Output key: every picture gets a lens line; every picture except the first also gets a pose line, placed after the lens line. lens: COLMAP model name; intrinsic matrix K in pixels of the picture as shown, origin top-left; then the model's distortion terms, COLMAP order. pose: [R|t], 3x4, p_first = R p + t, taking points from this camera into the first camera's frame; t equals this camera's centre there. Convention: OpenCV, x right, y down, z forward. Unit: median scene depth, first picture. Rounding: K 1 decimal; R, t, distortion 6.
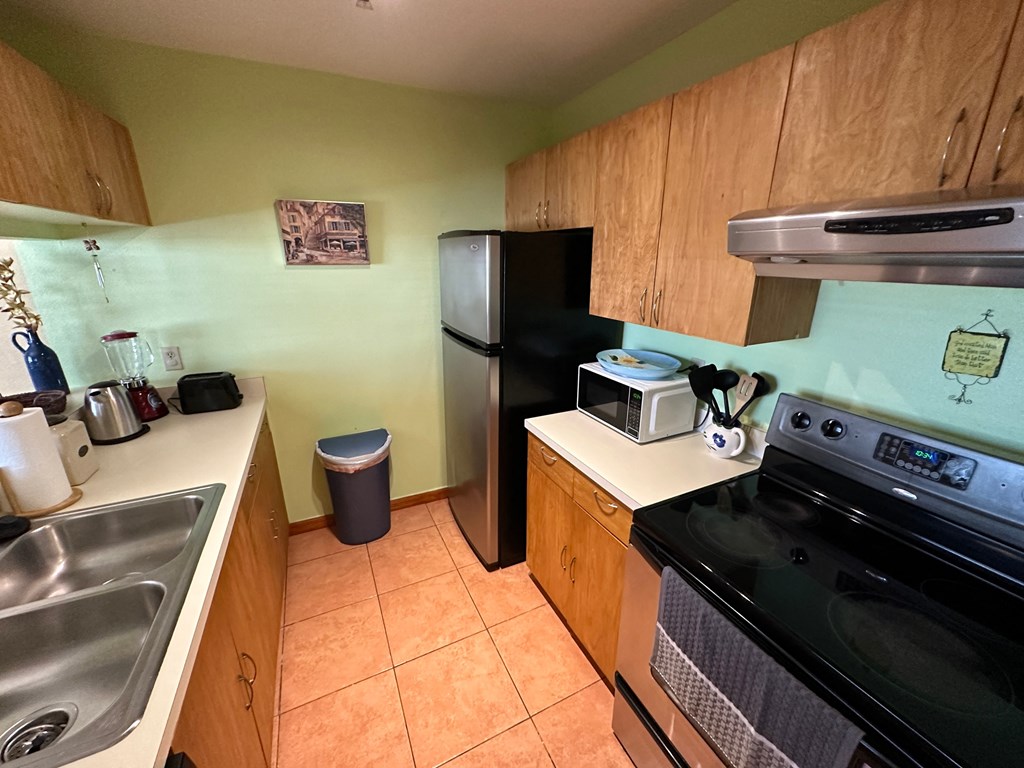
lens RADIAL K [[406.6, 0, 506.3], [0, 406.6, 381.2], [0, 0, 1]] dist [-0.004559, 0.001539]
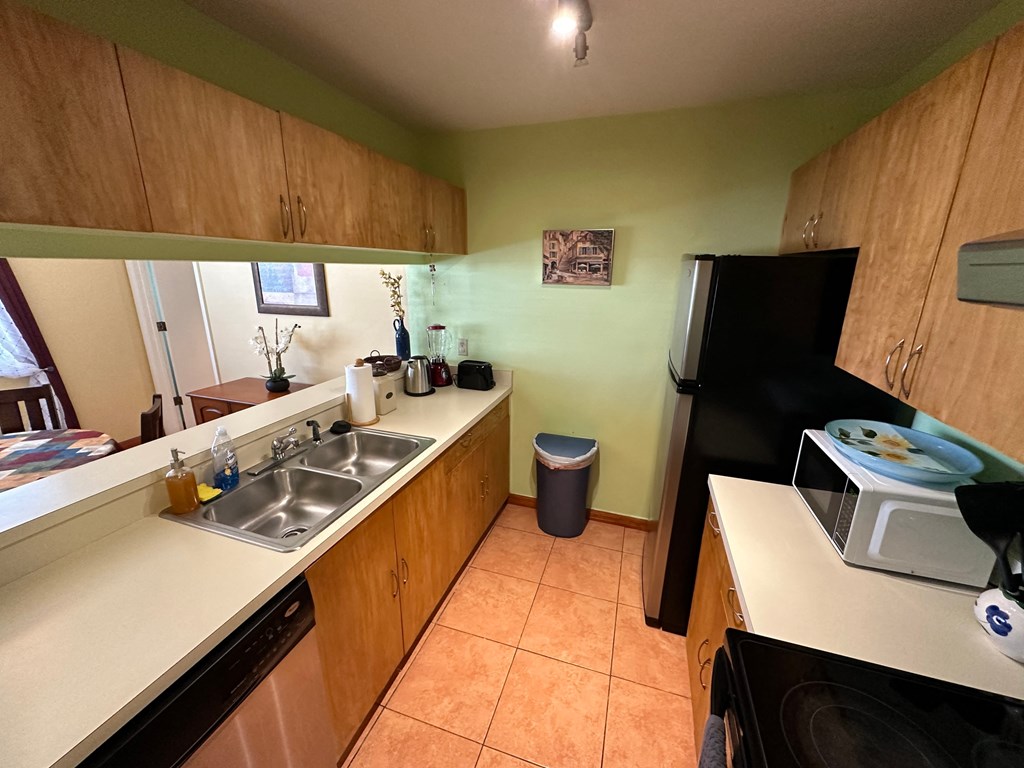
lens RADIAL K [[406.6, 0, 517.7], [0, 406.6, 381.3], [0, 0, 1]] dist [-0.004559, 0.001539]
pose [[0.724727, 0.191604, -0.661860, 0.303207], [-0.212912, 0.975824, 0.049359, -0.055929], [0.655316, 0.105146, 0.748001, 0.092653]]
